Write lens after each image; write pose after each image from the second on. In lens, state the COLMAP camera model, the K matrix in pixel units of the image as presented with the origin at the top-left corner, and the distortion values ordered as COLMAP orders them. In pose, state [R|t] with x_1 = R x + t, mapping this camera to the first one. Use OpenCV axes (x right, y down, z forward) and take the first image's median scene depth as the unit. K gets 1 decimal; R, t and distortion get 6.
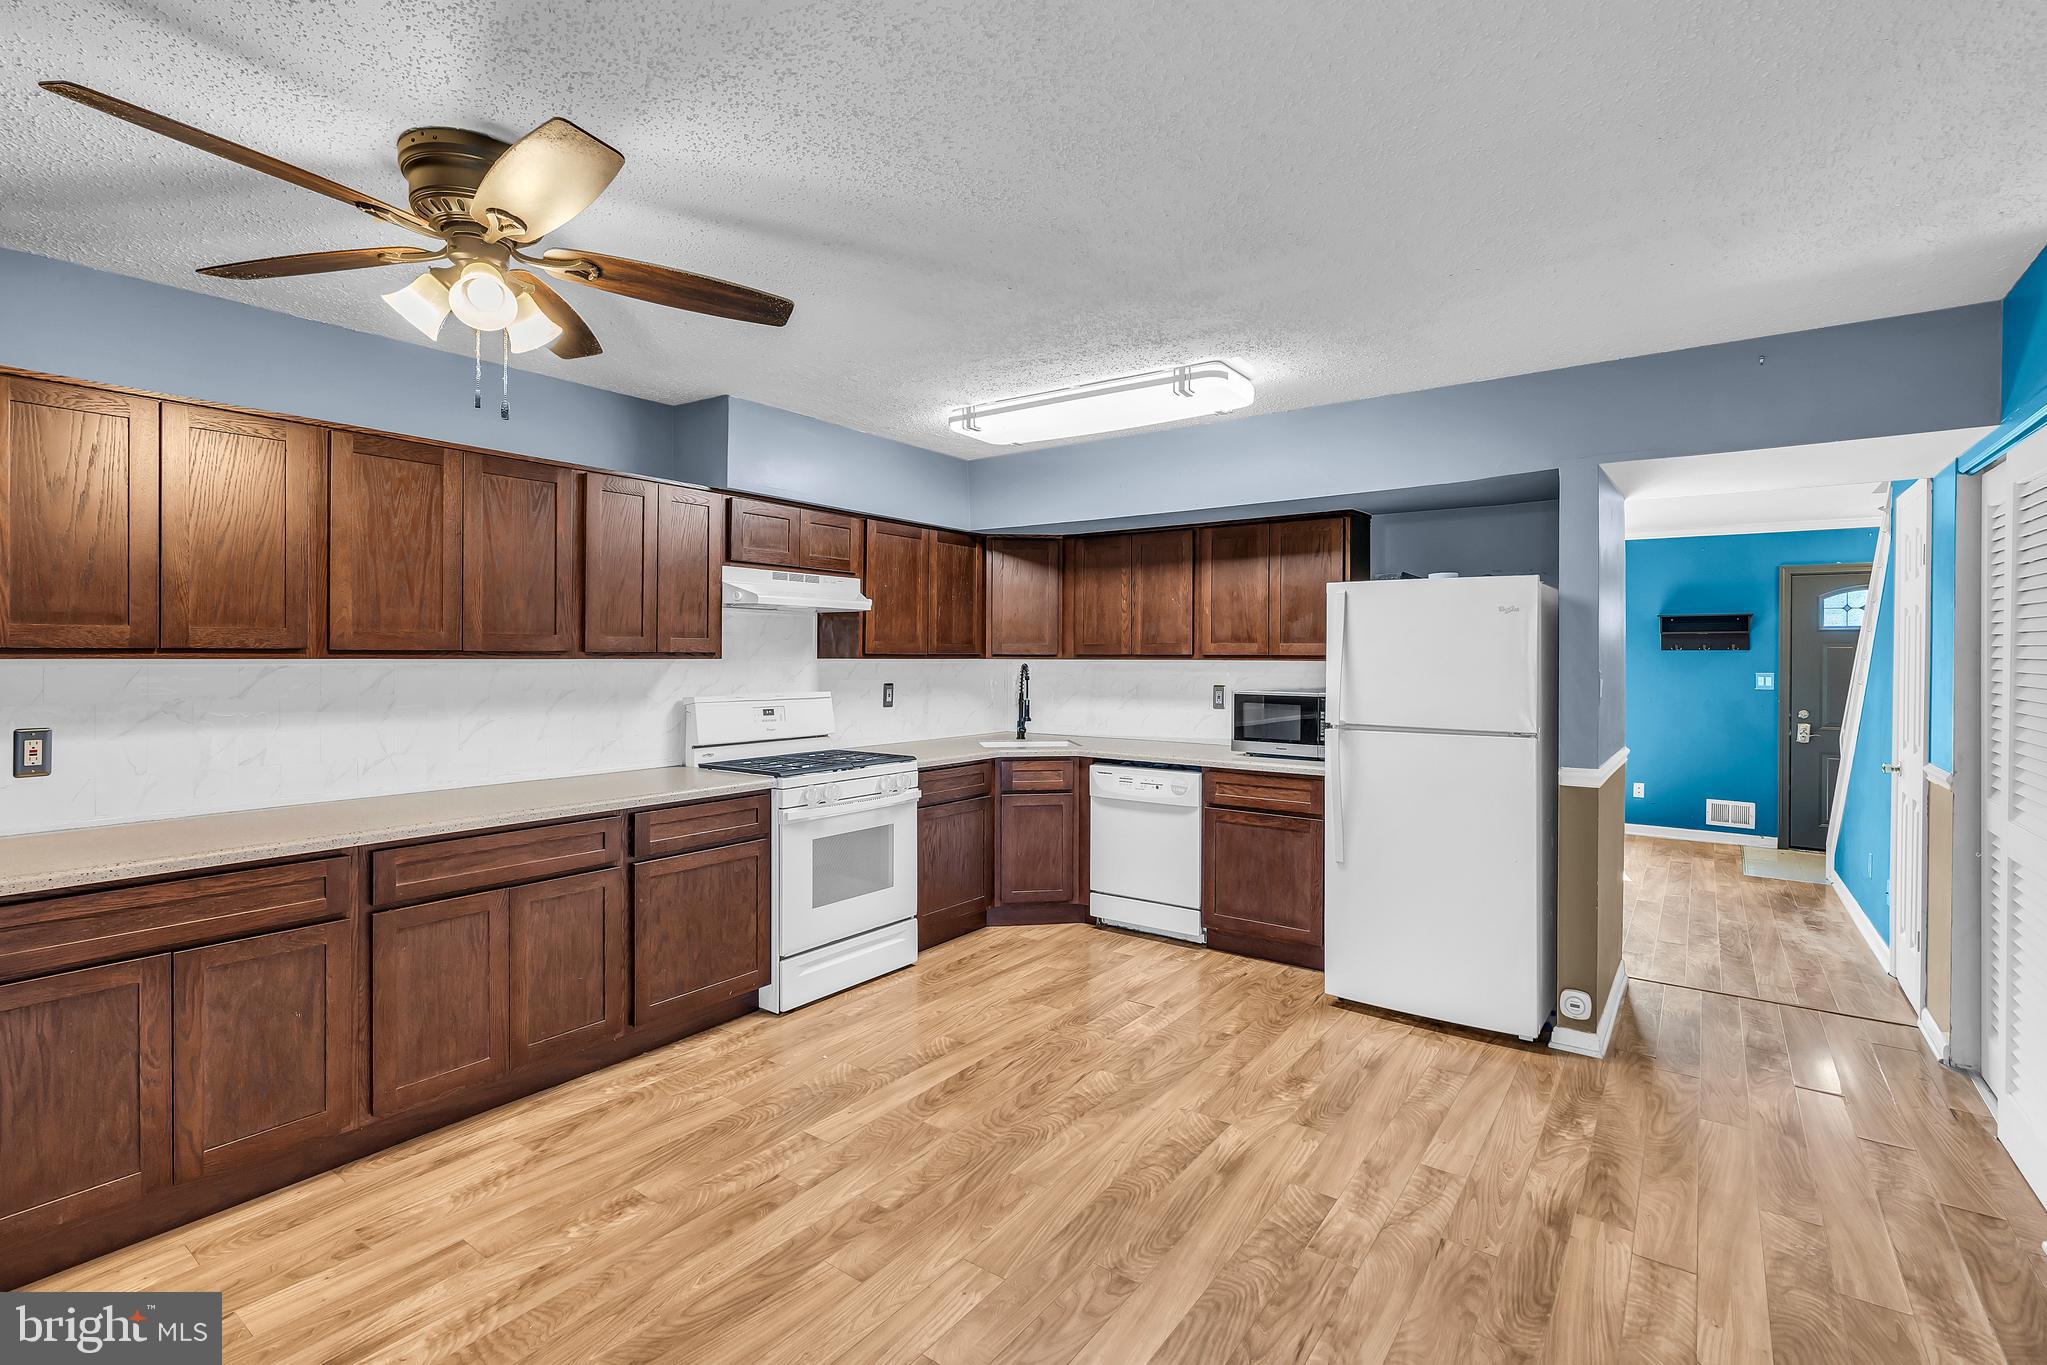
lens RADIAL K [[943.6, 0, 1034.3], [0, 943.6, 662.9], [0, 0, 1]] dist [-0.003576, 0.000824]
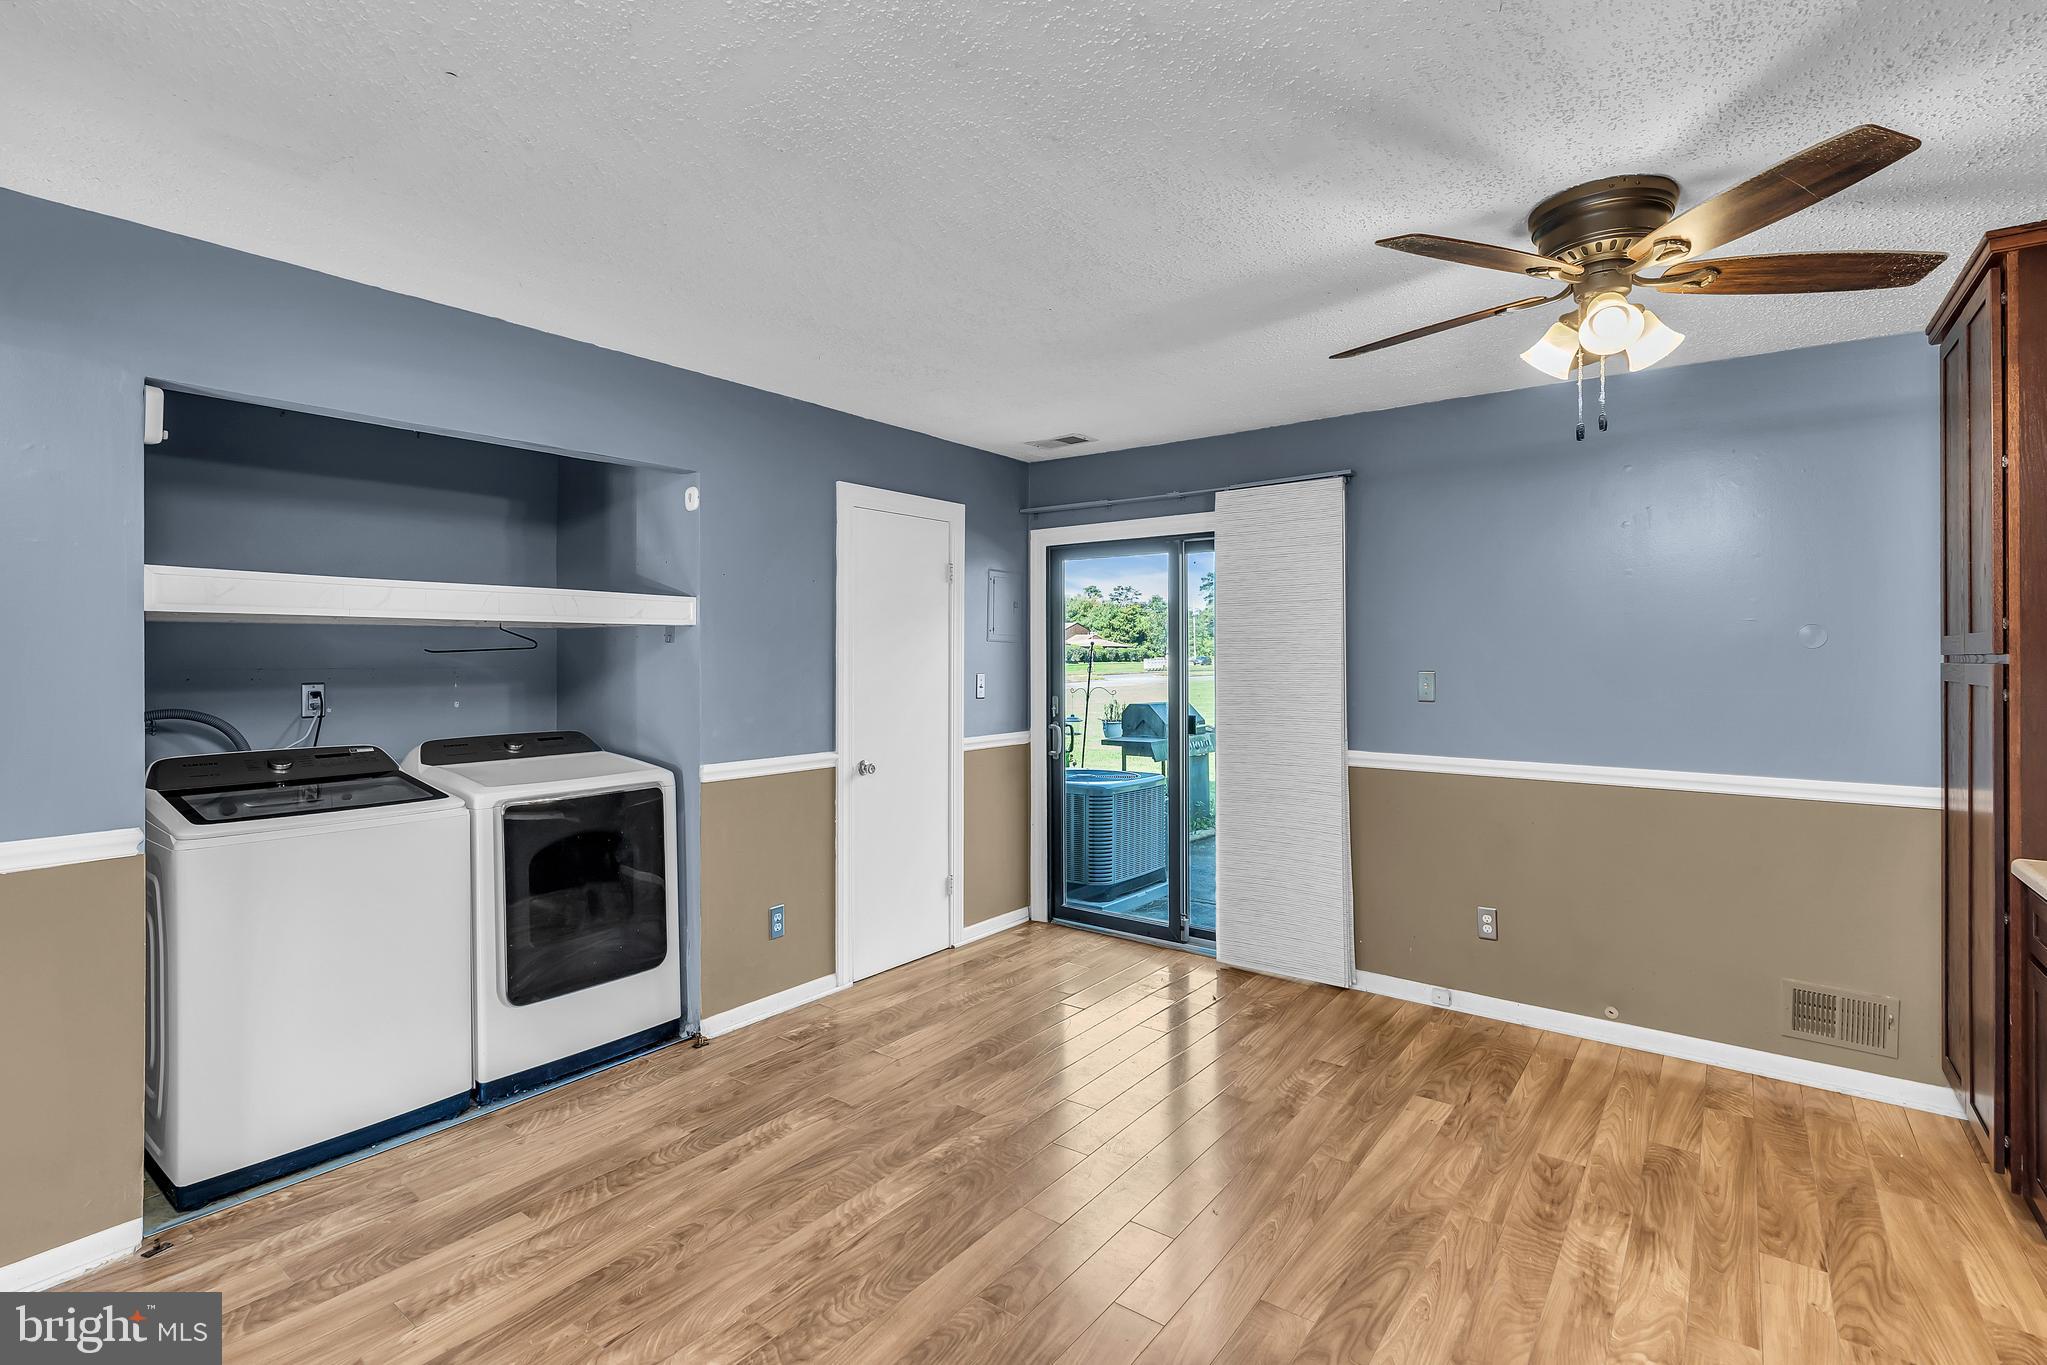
lens RADIAL K [[952.0, 0, 1029.6], [0, 952.0, 640.7], [0, 0, 1]] dist [-0.000579, 0.000953]
pose [[-0.999669, -0.002848, 0.025562, 0.027174], [-0.002963, 0.999986, -0.004455, -0.019041], [-0.025549, -0.004529, -0.999663, 1.614838]]
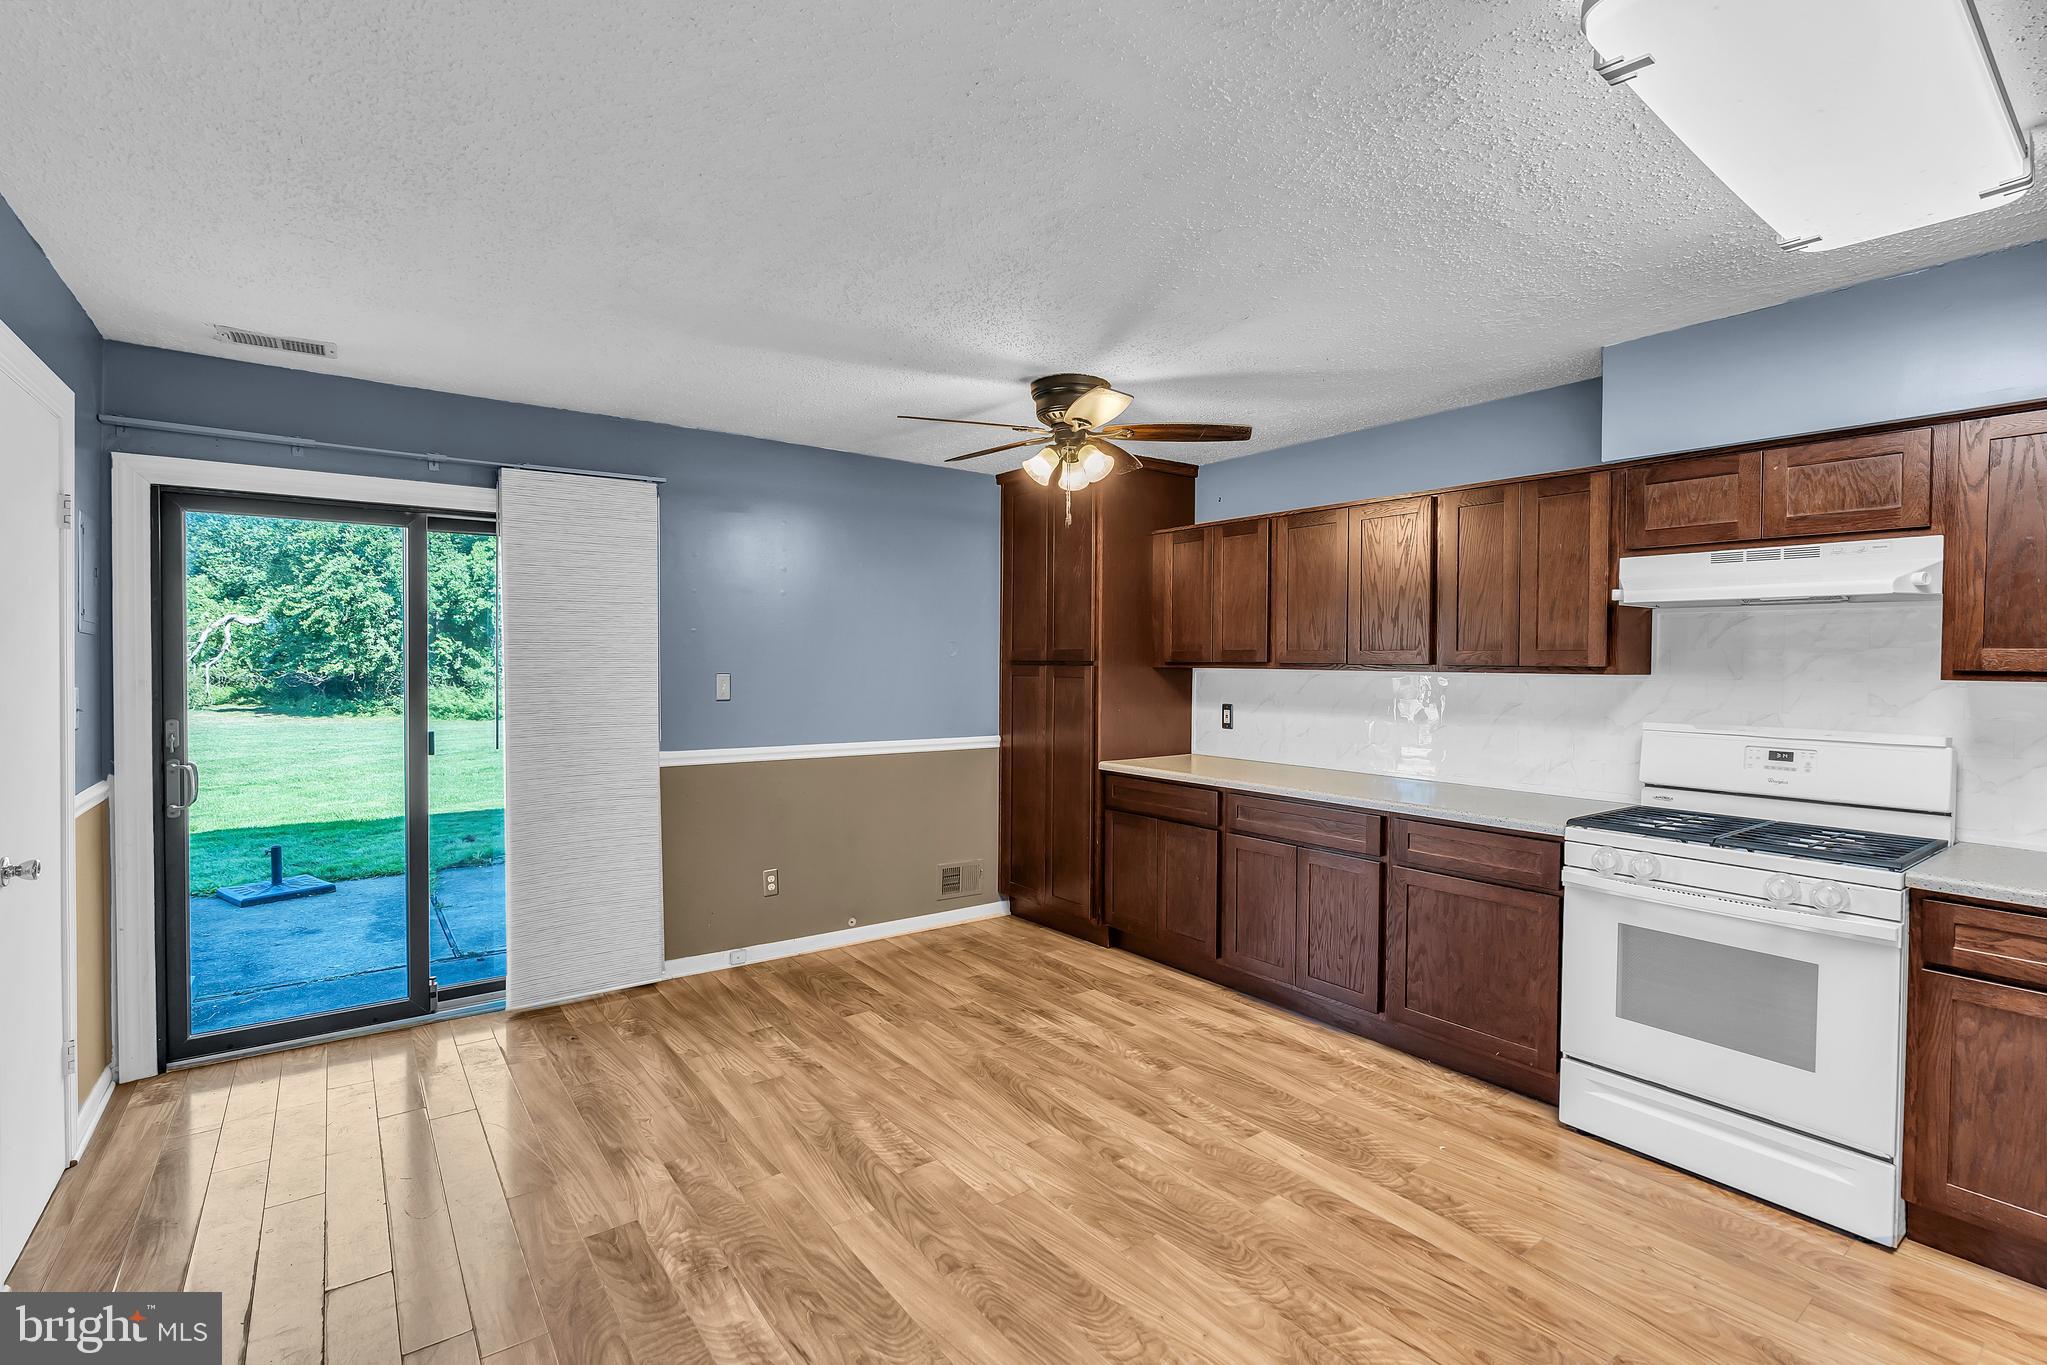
lens RADIAL K [[943.6, 0, 1034.3], [0, 943.6, 662.9], [0, 0, 1]] dist [-0.003576, 0.000824]
pose [[-0.297683, -0.003626, -0.954658, 0.861801], [-0.017115, 0.999852, 0.001539, -0.010923], [0.954511, 0.016797, -0.297701, 1.122104]]
